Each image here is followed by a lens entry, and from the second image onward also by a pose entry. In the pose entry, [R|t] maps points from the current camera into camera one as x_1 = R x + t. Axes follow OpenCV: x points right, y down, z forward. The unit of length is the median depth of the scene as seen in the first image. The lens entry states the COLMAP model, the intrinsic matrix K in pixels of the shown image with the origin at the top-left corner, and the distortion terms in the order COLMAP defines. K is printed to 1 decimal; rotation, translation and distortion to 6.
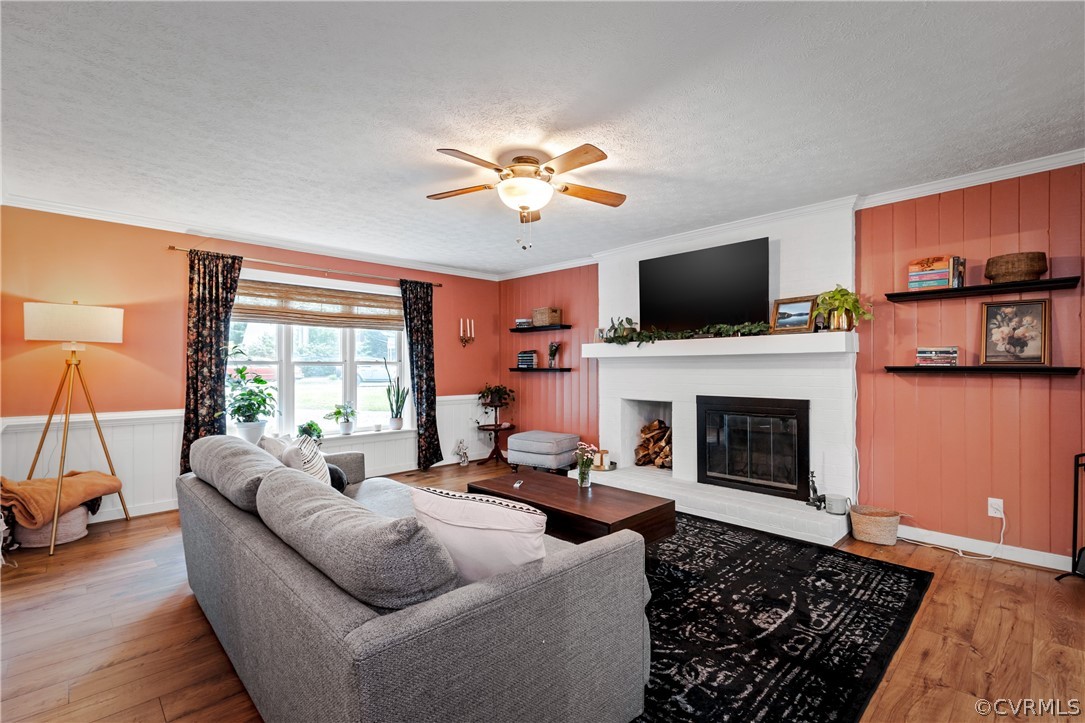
lens RADIAL K [[493.7, 0, 548.2], [0, 493.7, 362.8], [0, 0, 1]] dist [0.001757, 0.001458]
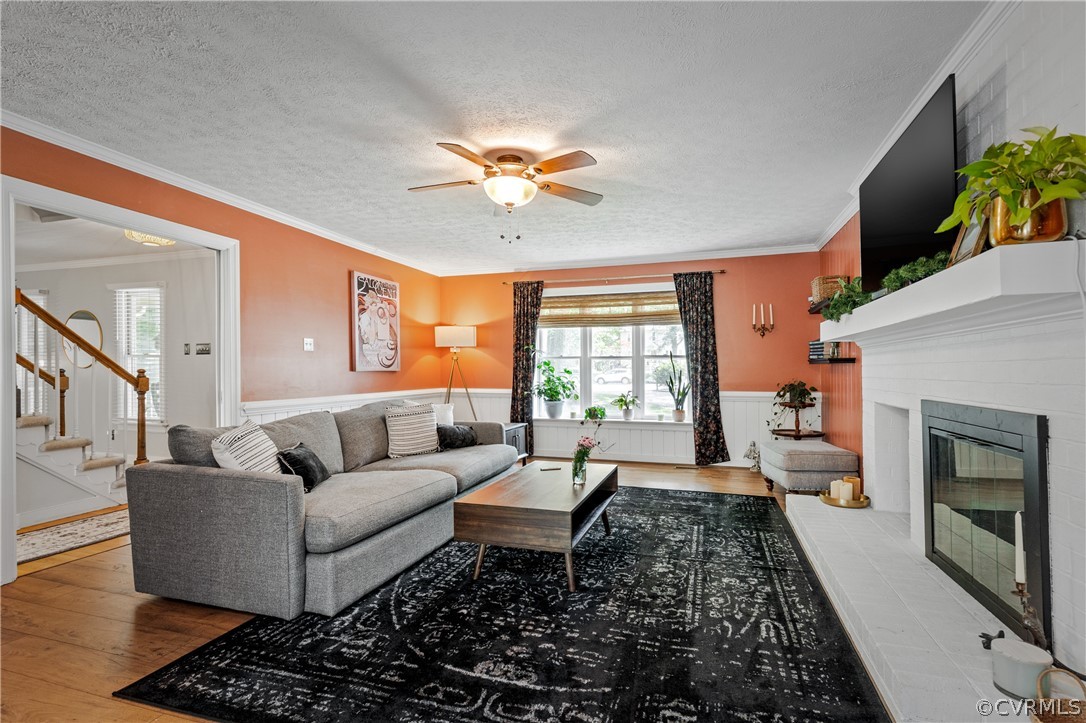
lens RADIAL K [[494.1, 0, 550.0], [0, 494.1, 365.8], [0, 0, 1]] dist [0.001757, 0.001458]
pose [[0.472674, -0.006256, -0.881215, 0.584708], [0.010905, 0.999940, -0.001250, 0.023245], [0.881170, -0.009019, 0.472713, 0.357044]]
